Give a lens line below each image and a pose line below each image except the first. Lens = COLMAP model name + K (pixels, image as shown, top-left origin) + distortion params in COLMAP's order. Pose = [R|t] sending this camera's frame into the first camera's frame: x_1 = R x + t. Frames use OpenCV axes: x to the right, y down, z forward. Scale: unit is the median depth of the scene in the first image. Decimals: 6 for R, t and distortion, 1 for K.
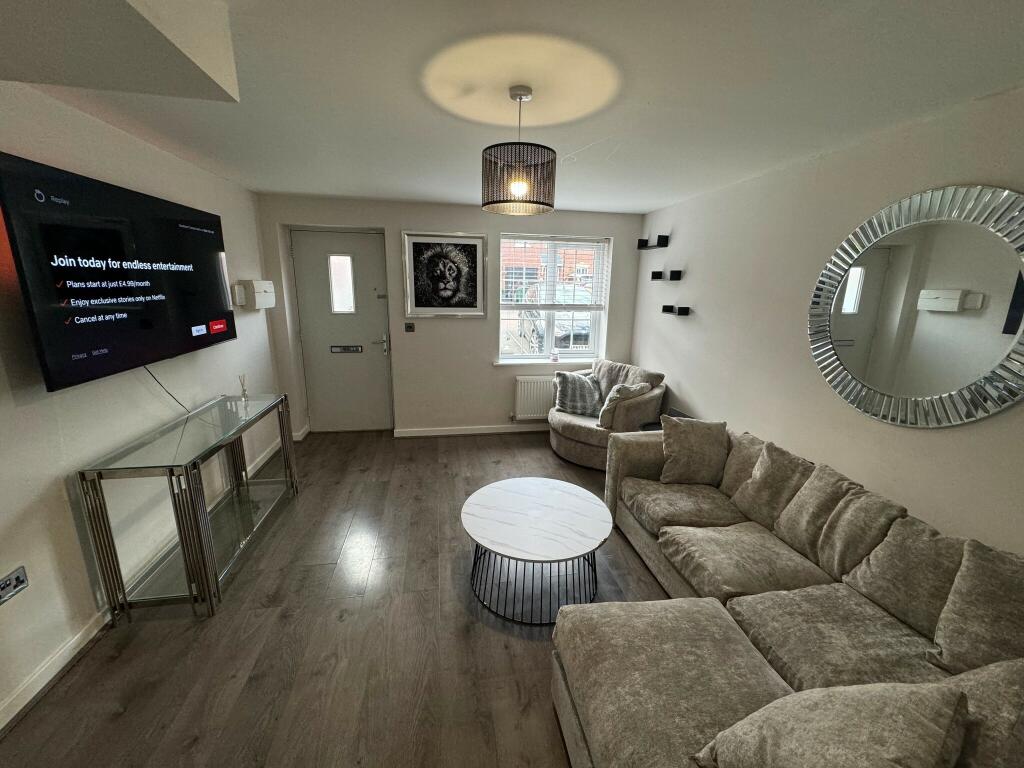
lens RADIAL K [[409.3, 0, 512.1], [0, 409.3, 379.9], [0, 0, 1]] dist [-0.000668, 0.000118]
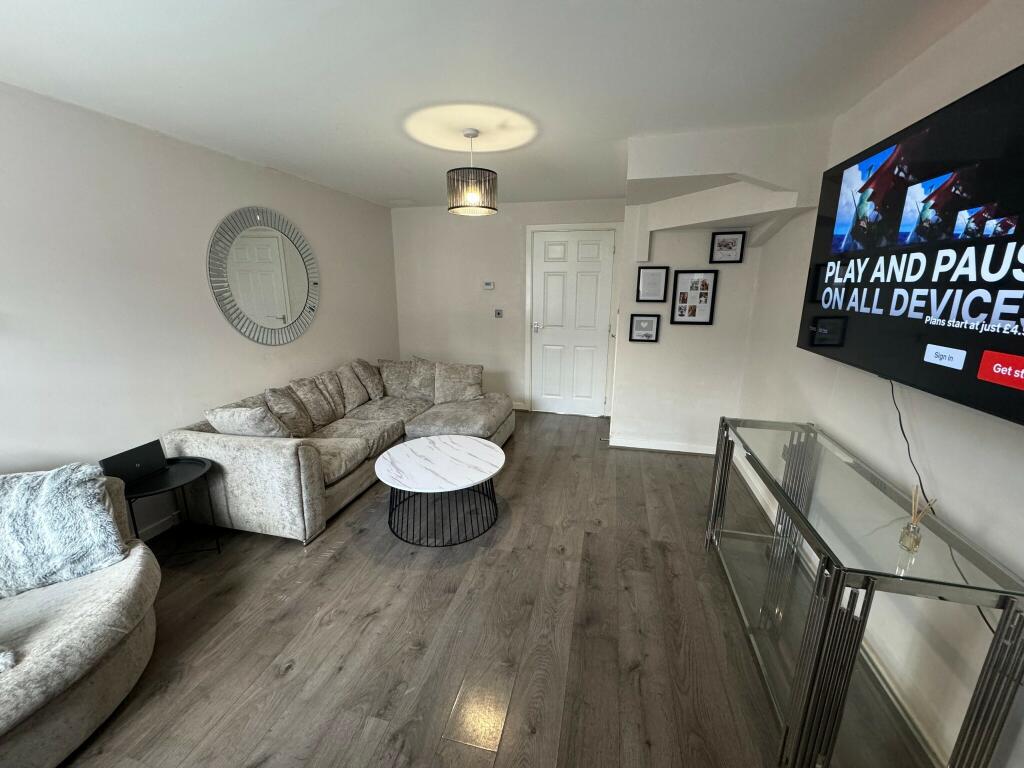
lens RADIAL K [[409.3, 0, 512.1], [0, 409.3, 379.9], [0, 0, 1]] dist [-0.000668, 0.000118]
pose [[-0.915079, -0.113349, 0.387017, -0.620067], [0.074102, 0.896084, 0.437656, -0.423106], [-0.396407, 0.429169, -0.811588, 1.983265]]
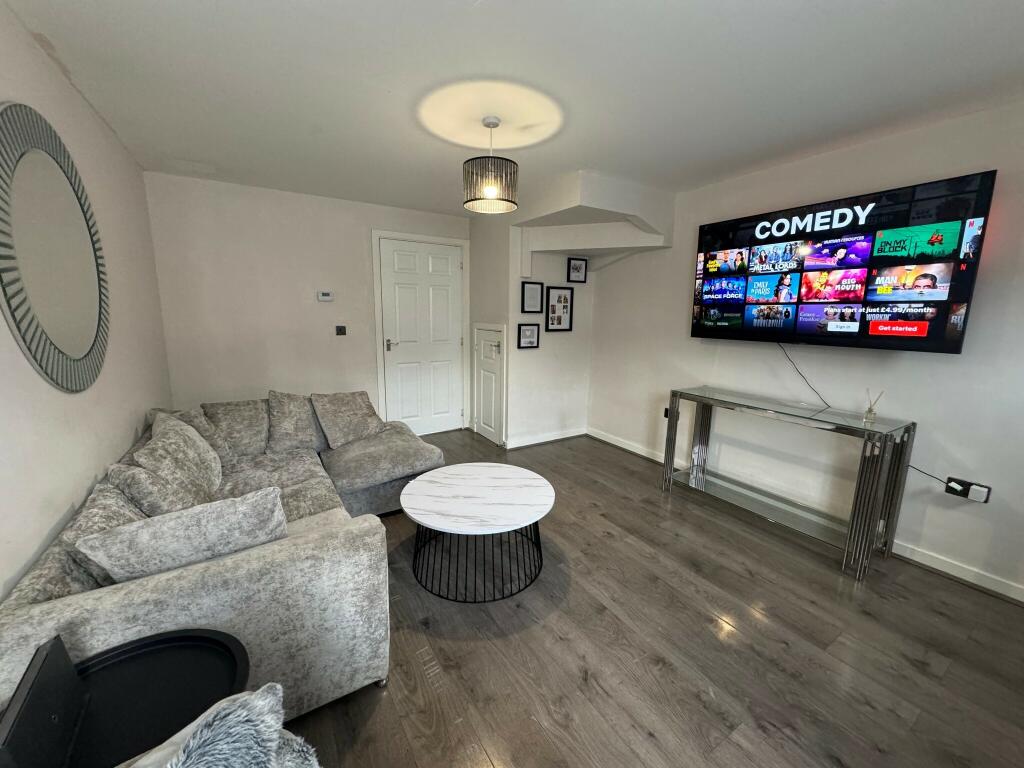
lens RADIAL K [[409.3, 0, 512.1], [0, 409.3, 379.9], [0, 0, 1]] dist [-0.000668, 0.000118]
pose [[-0.925214, 0.030455, -0.378221, 0.390216], [-0.118451, 0.923780, 0.364143, -0.325705], [0.360483, 0.381711, -0.851087, 1.968936]]
